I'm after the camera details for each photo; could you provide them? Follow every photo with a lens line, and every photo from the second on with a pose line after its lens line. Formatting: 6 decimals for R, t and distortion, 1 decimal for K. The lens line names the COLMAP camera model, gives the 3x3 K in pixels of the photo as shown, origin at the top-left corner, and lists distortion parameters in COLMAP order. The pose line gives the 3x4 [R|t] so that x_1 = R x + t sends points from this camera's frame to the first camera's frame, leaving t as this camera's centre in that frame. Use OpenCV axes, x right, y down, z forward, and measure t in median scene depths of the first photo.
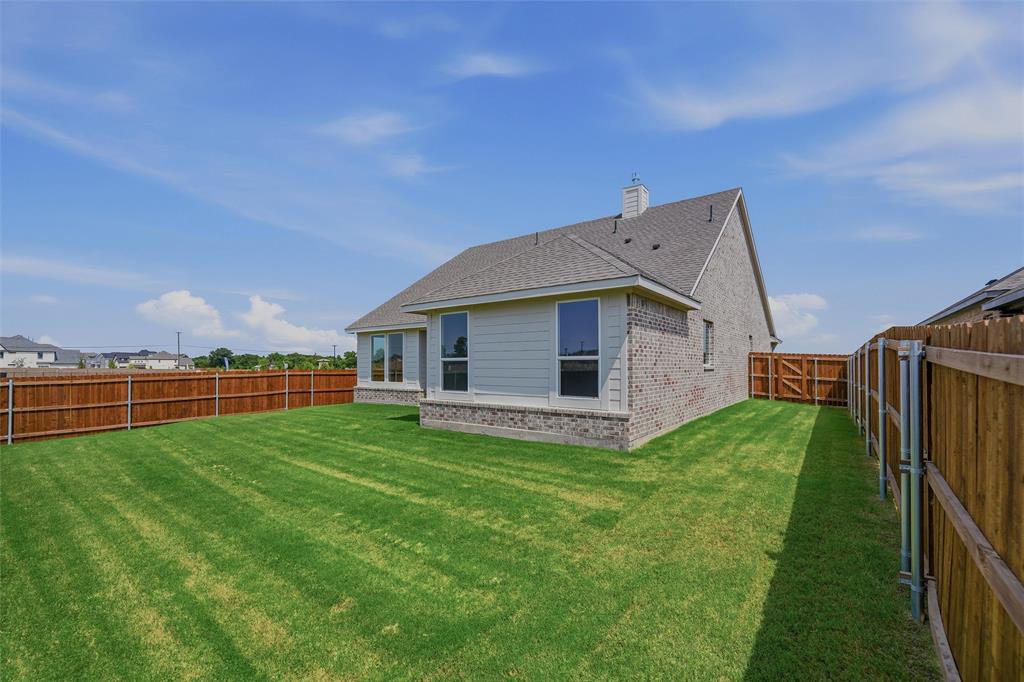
lens RADIAL K [[426.4, 0, 512.0], [0, 426.4, 341.0], [0, 0, 1]] dist [-0.001880, -0.000169]
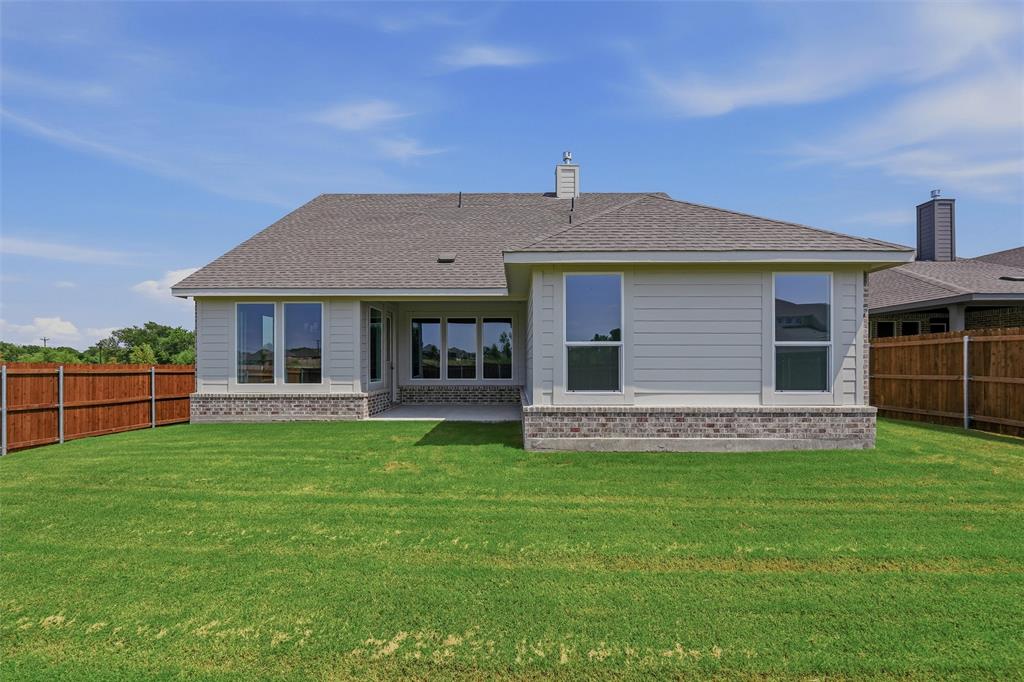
lens RADIAL K [[431.8, 0, 516.1], [0, 431.8, 358.2], [0, 0, 1]] dist [-0.012343, -0.000131]
pose [[0.807300, 0.010769, 0.590042, -0.646829], [-0.035385, 0.998918, 0.030182, 0.051906], [-0.589079, -0.045245, 0.806808, 0.551767]]
